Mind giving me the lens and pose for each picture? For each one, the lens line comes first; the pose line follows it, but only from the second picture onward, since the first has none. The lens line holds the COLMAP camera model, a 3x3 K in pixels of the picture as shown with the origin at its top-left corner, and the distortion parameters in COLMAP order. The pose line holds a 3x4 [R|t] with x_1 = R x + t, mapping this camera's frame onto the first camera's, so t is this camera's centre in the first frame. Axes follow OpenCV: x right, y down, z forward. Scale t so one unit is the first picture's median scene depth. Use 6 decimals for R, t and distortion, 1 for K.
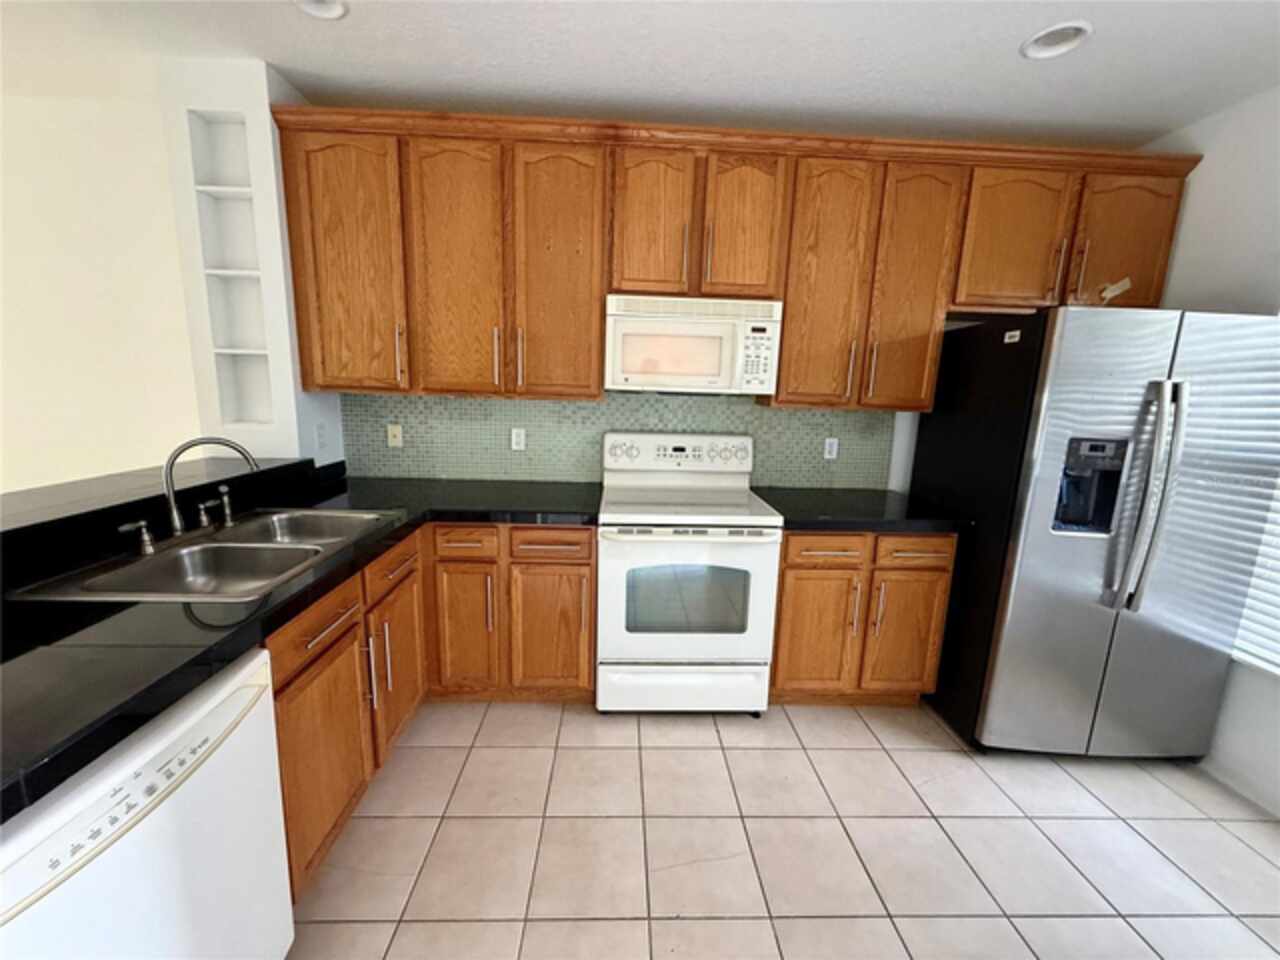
lens RADIAL K [[510.5, 0, 636.1], [0, 510.5, 480.8], [0, 0, 1]] dist [-0.002012, -0.000011]
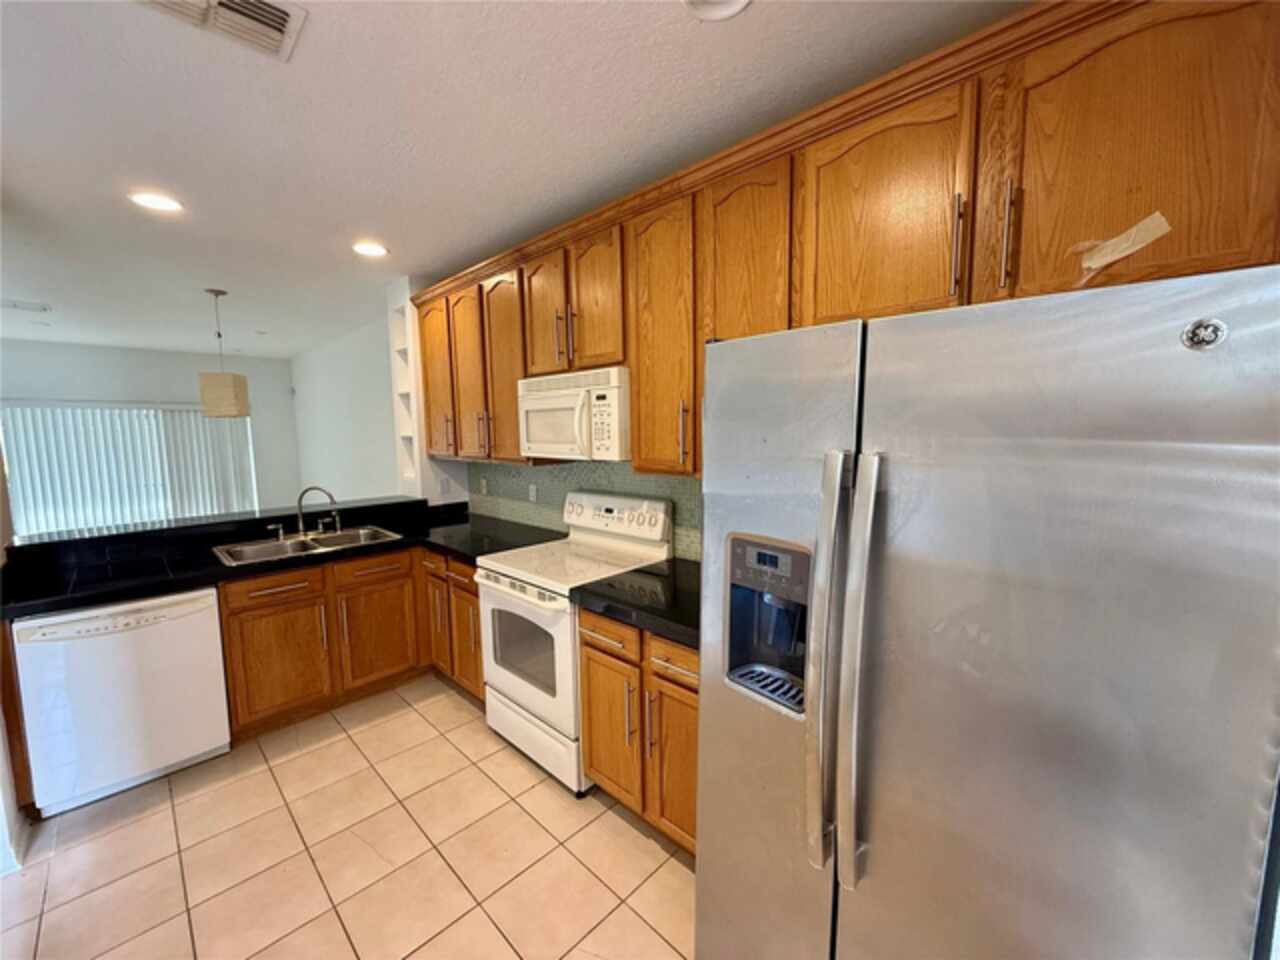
lens RADIAL K [[510.5, 0, 642.3], [0, 510.5, 480.2], [0, 0, 1]] dist [-0.002012, -0.000011]
pose [[0.689935, 0.032017, -0.723163, 1.017458], [-0.092955, 0.994669, -0.044646, -0.096205], [0.717878, 0.098024, 0.689233, 0.381898]]
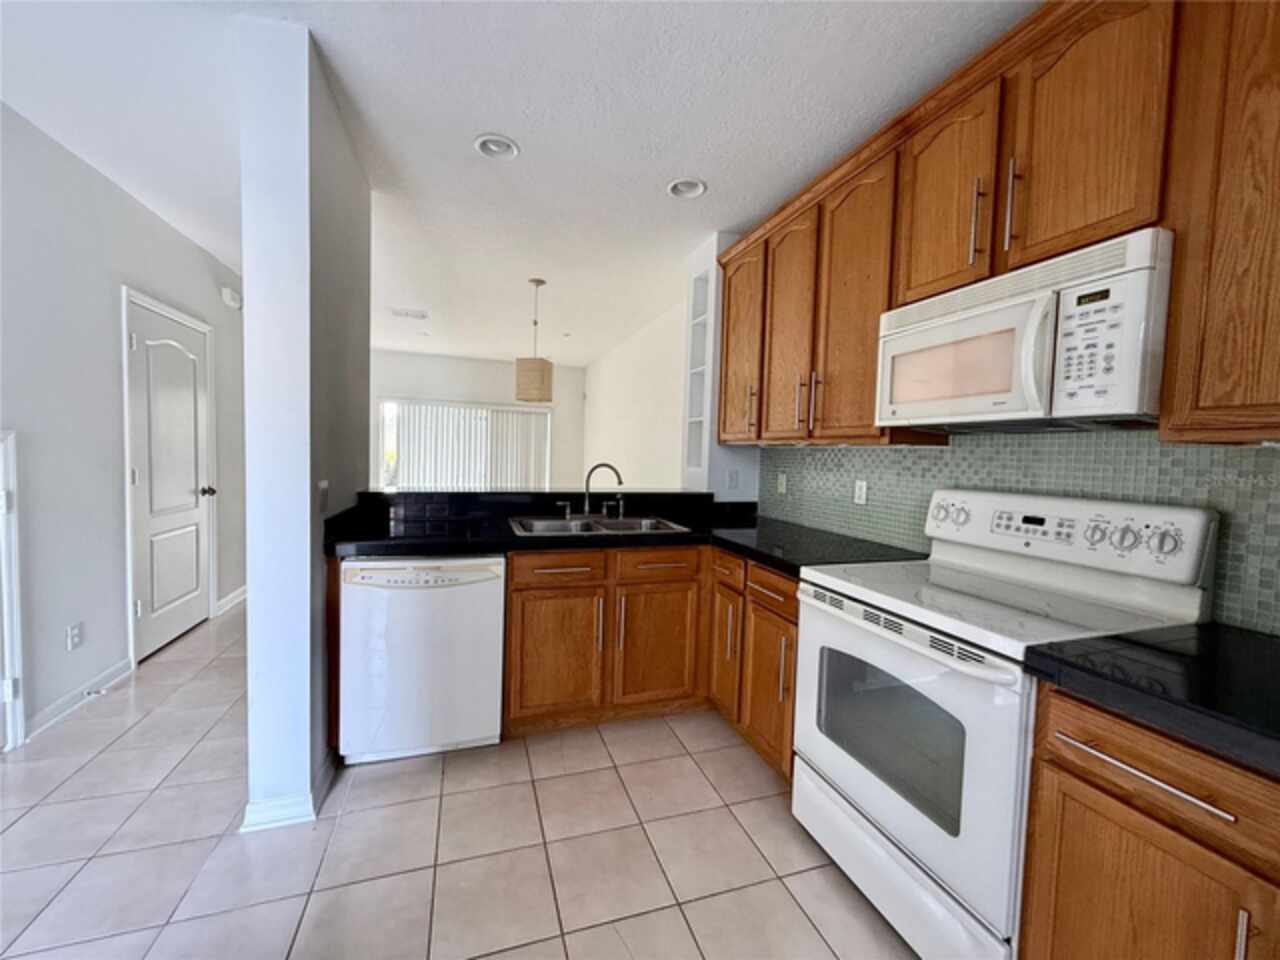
lens RADIAL K [[510.5, 0, 637.0], [0, 510.5, 479.8], [0, 0, 1]] dist [-0.002012, -0.000011]
pose [[0.279632, 0.026648, -0.959737, 0.620716], [-0.194414, 0.980478, -0.029422, 0.000973], [0.940218, 0.194813, 0.279354, 0.435281]]
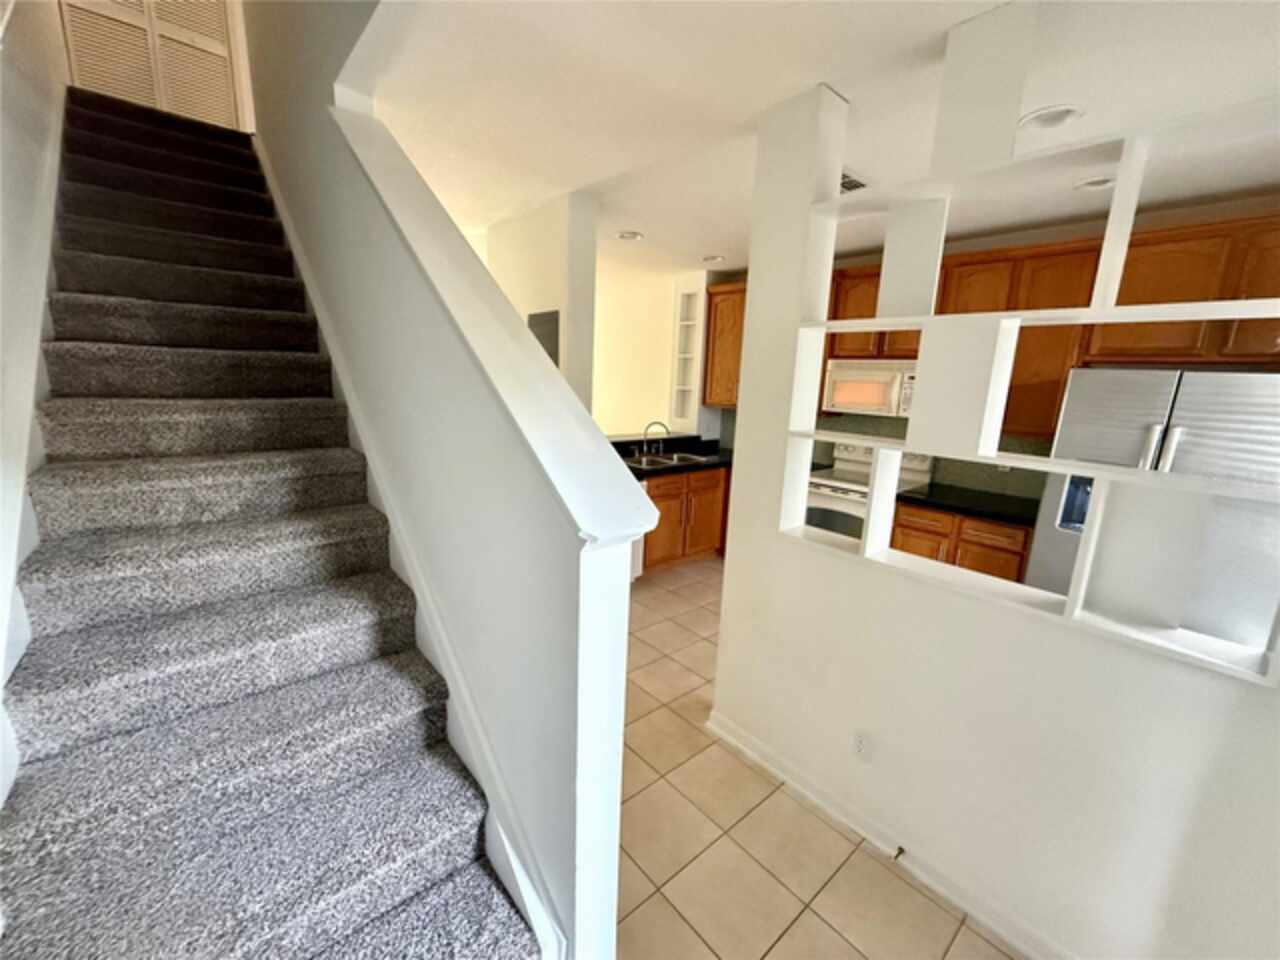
lens RADIAL K [[510.5, 0, 640.3], [0, 510.5, 484.1], [0, 0, 1]] dist [-0.002012, -0.000011]
pose [[0.626975, 0.154202, -0.763625, 0.966449], [-0.154055, 0.985399, 0.072499, 0.046267], [0.763655, 0.072185, 0.641577, -0.643731]]
